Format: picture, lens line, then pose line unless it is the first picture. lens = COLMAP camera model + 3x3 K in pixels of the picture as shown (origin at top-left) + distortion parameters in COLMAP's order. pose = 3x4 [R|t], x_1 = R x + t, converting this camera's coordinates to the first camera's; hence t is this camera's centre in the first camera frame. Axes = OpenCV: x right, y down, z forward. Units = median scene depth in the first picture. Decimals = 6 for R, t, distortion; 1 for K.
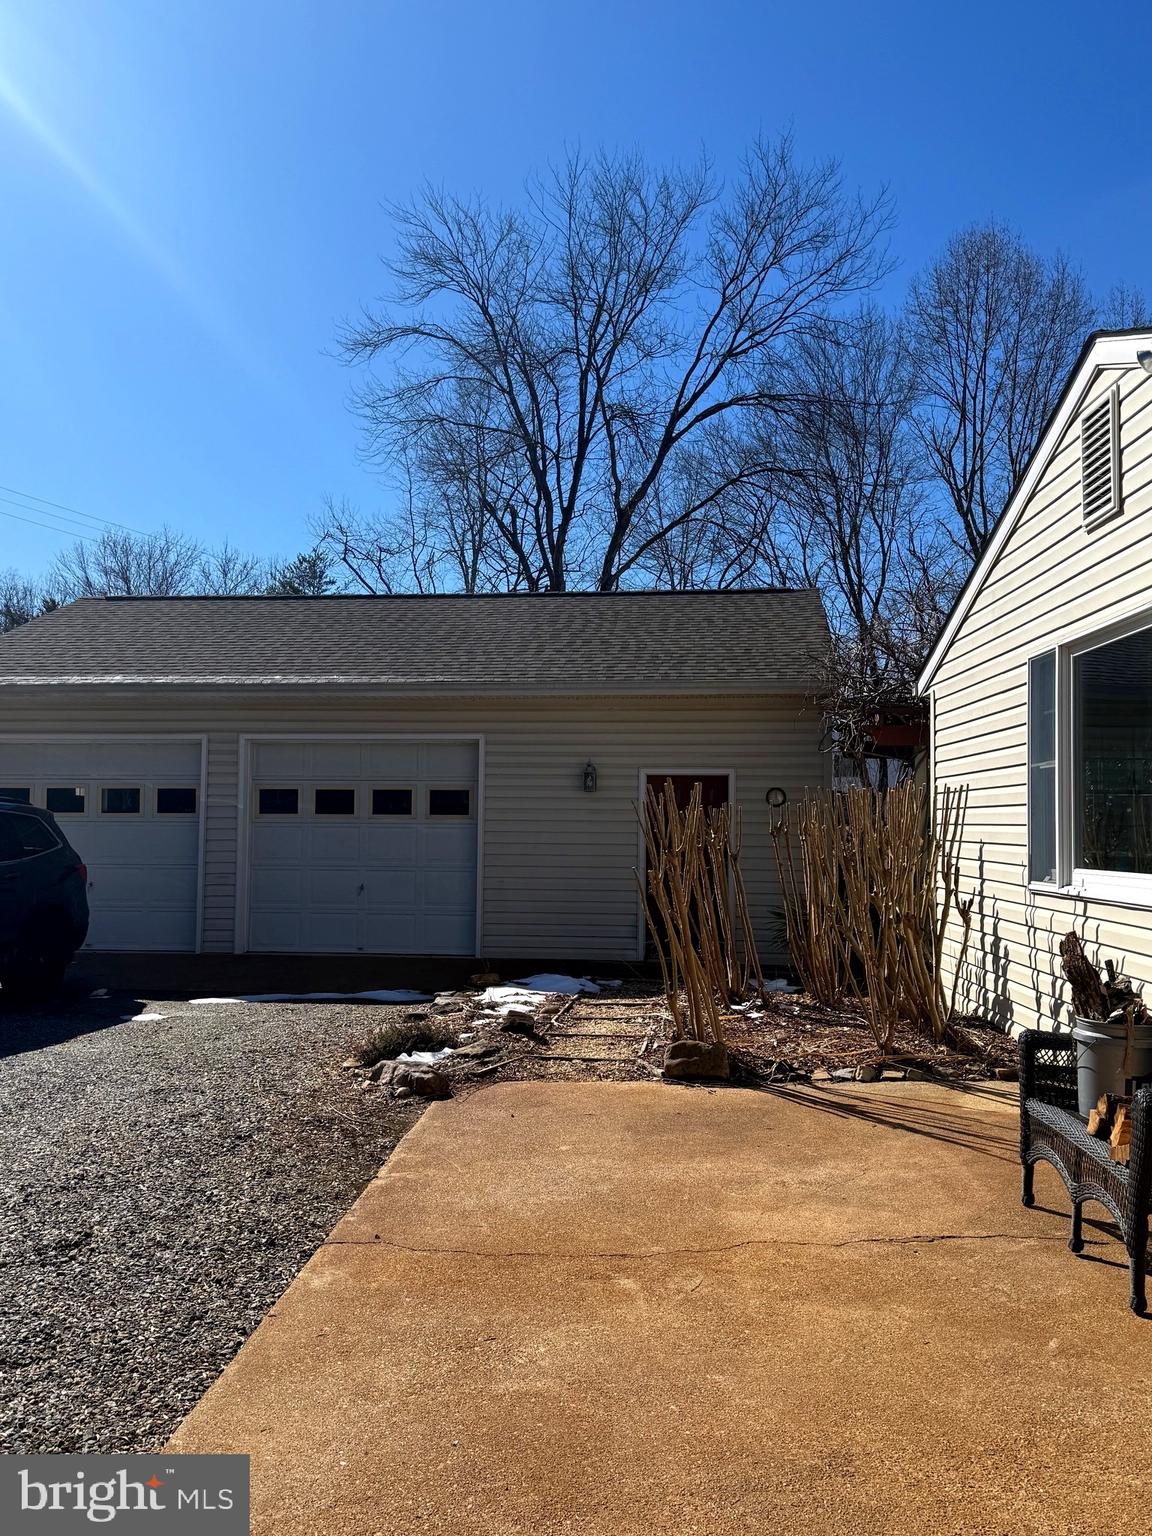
lens RADIAL K [[1305.1, 0, 568.8], [0, 1305.1, 770.9], [0, 0, 1]] dist [0.070507, 0.000746]
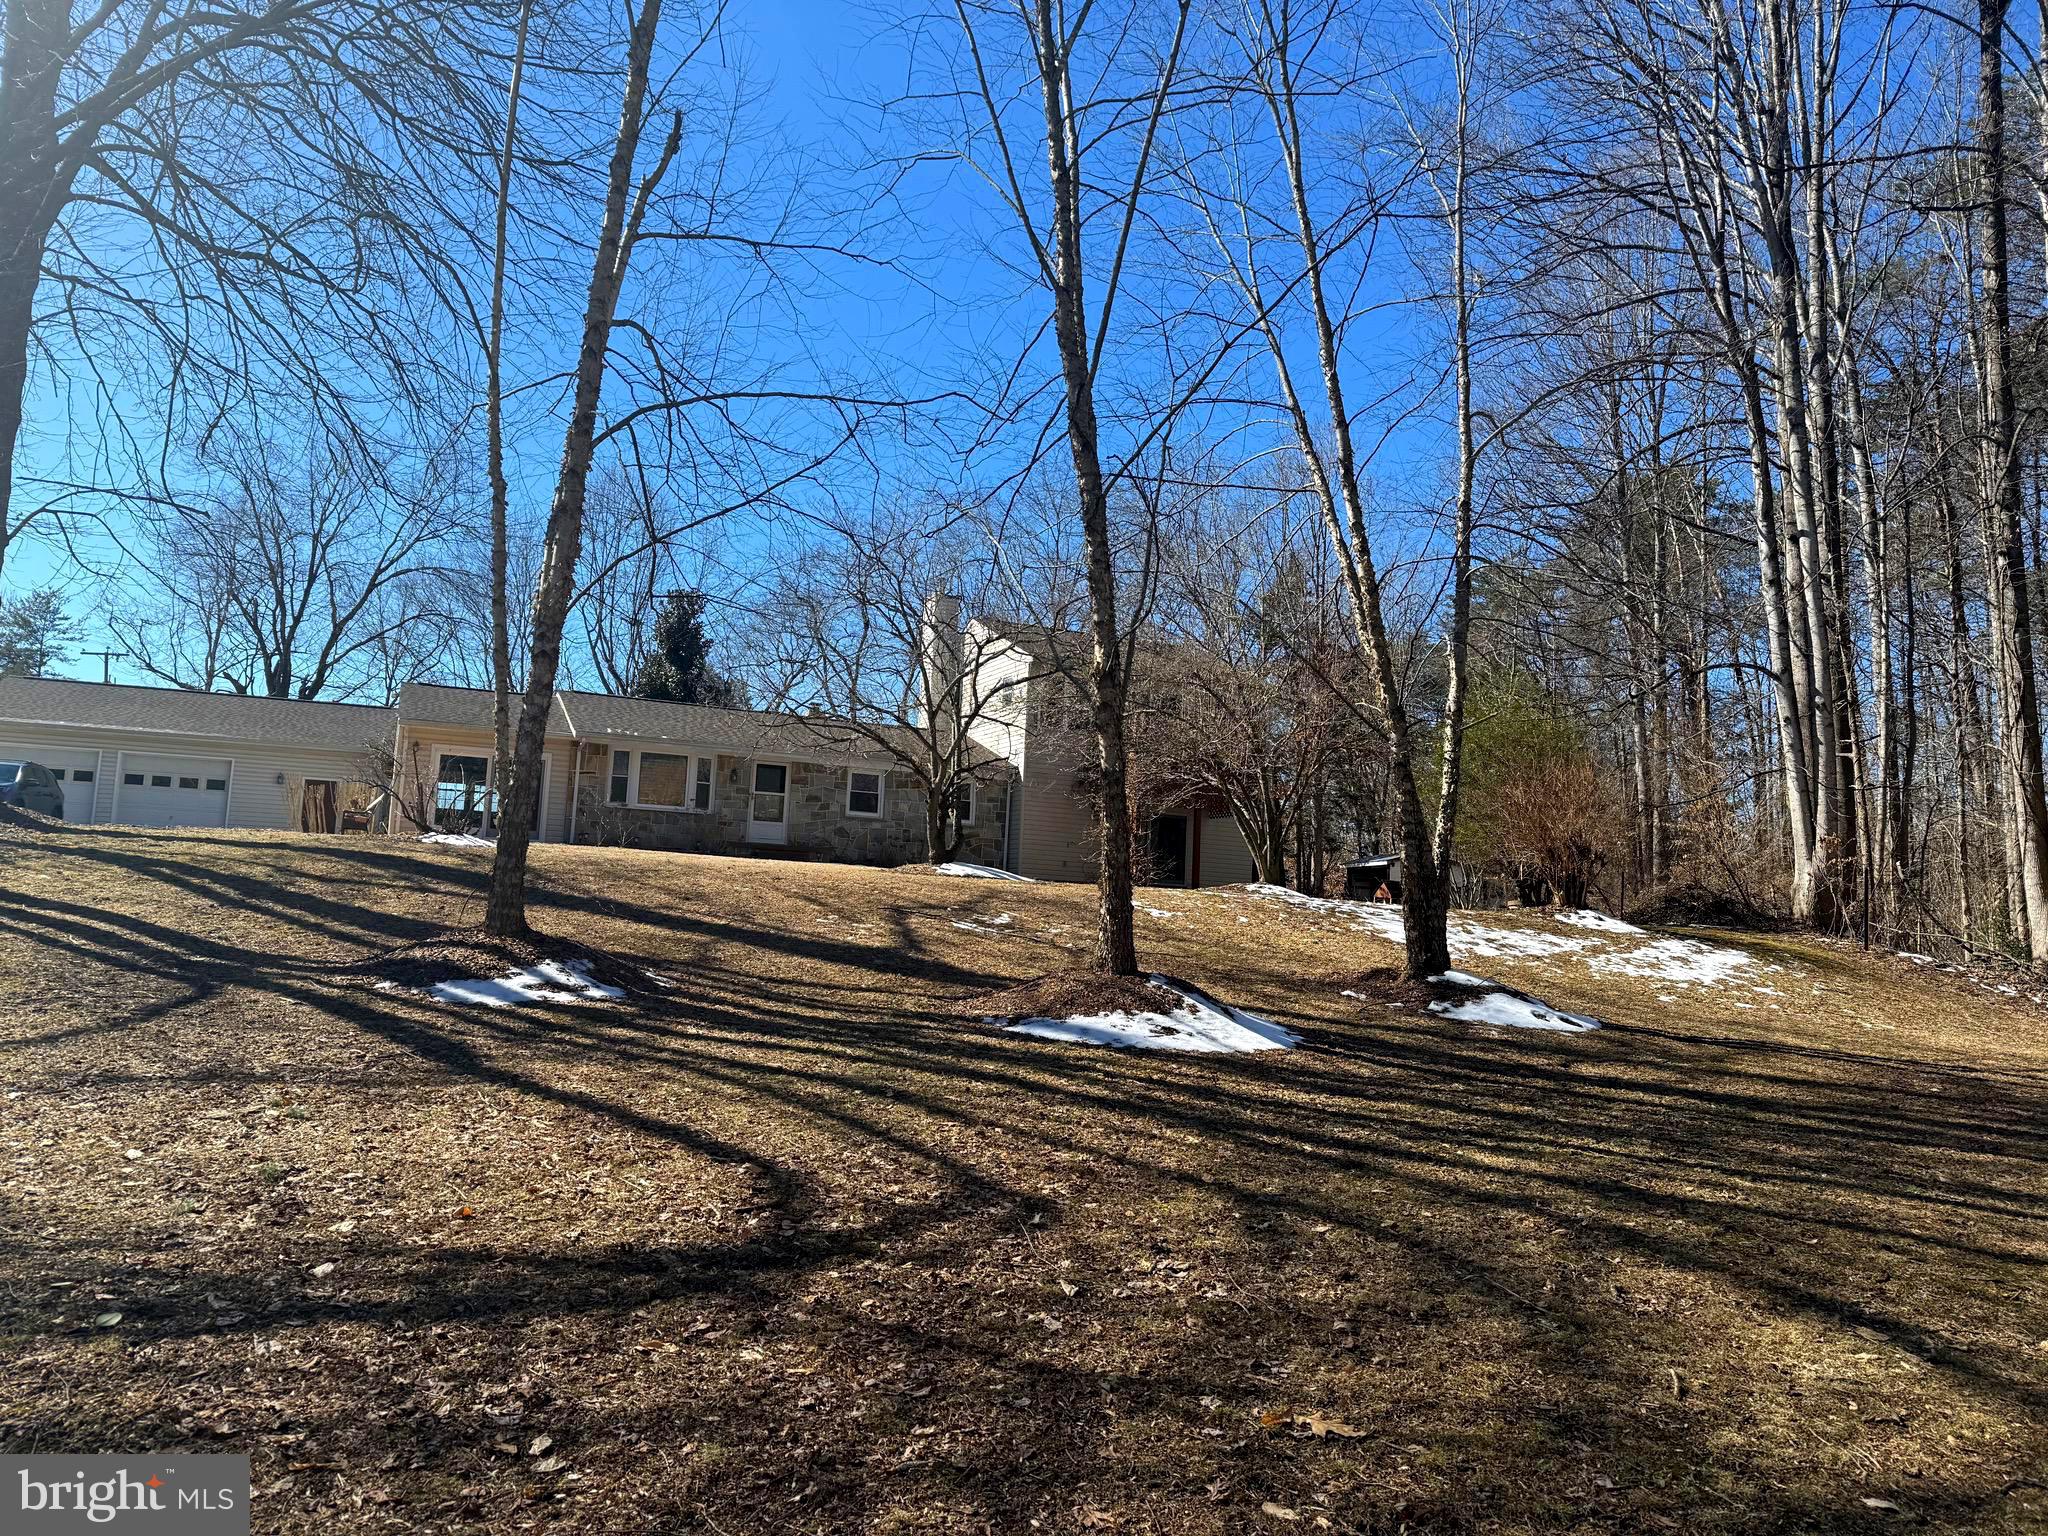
lens RADIAL K [[1388.2, 0, 1017.3], [0, 1388.2, 763.9], [0, 0, 1]] dist [0.011133, -0.000978]
pose [[0.888273, 0.078430, 0.452570, 0.023198], [-0.053838, 0.996300, -0.066988, 0.031154], [-0.456149, 0.035138, 0.889209, -0.800777]]
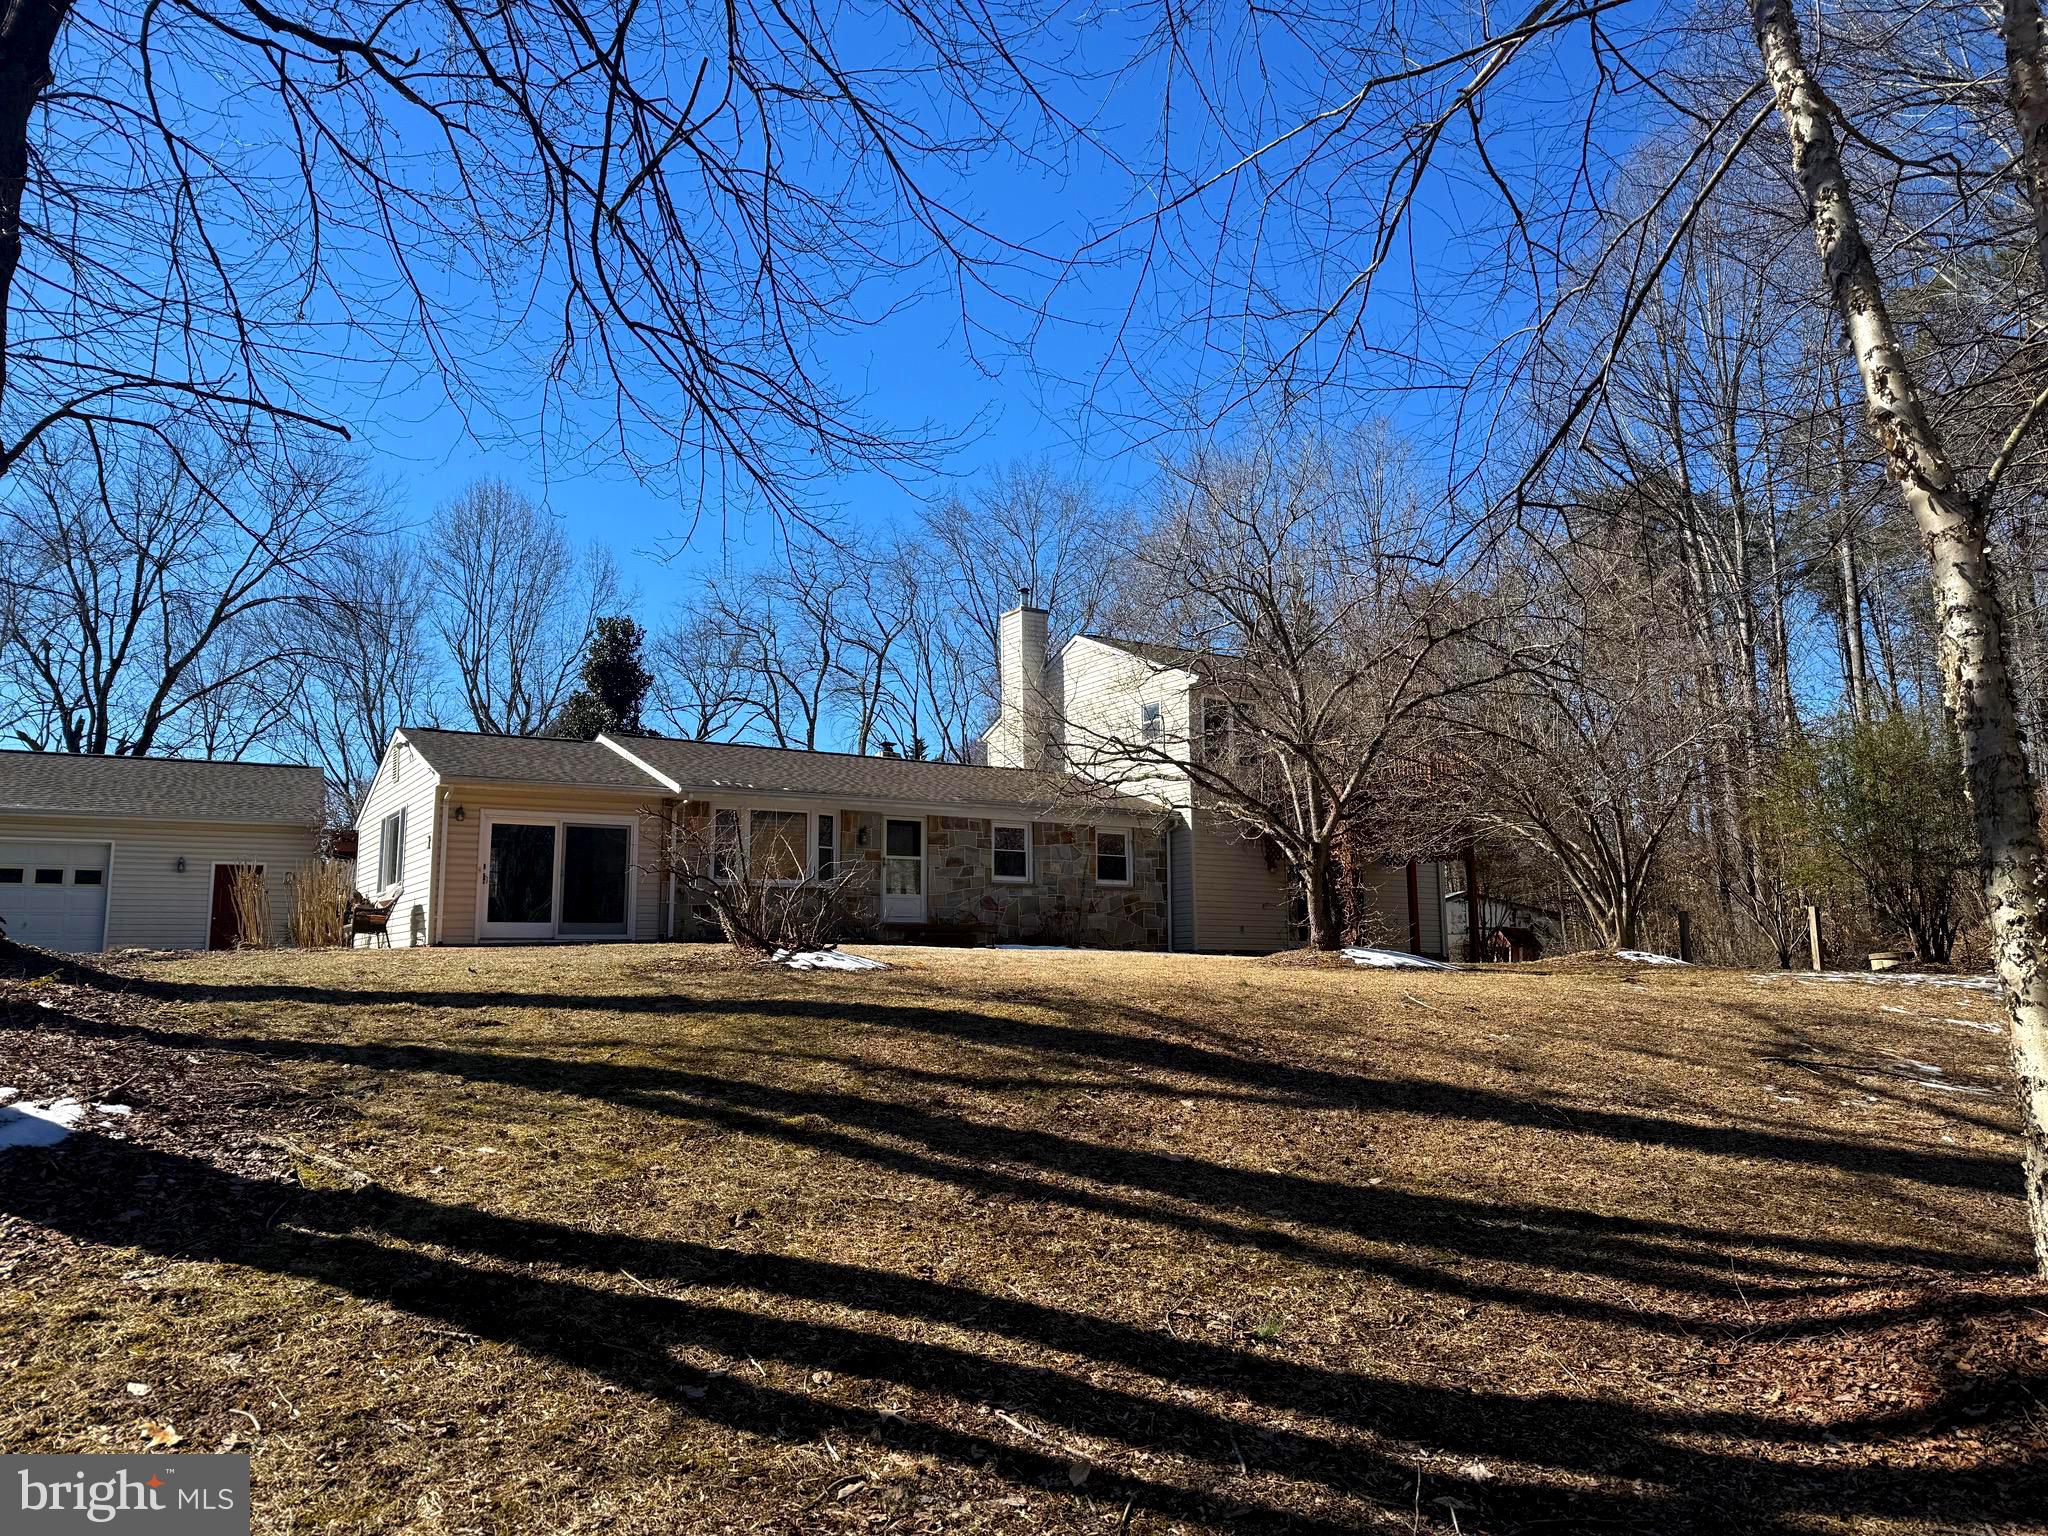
lens RADIAL K [[1388.2, 0, 1022.0], [0, 1388.2, 771.8], [0, 0, 1]] dist [0.011133, -0.000978]
pose [[0.807838, 0.062542, 0.586078, -0.074485], [-0.006397, 0.995226, -0.097385, 0.023213], [-0.589370, 0.074922, 0.804381, -0.526300]]
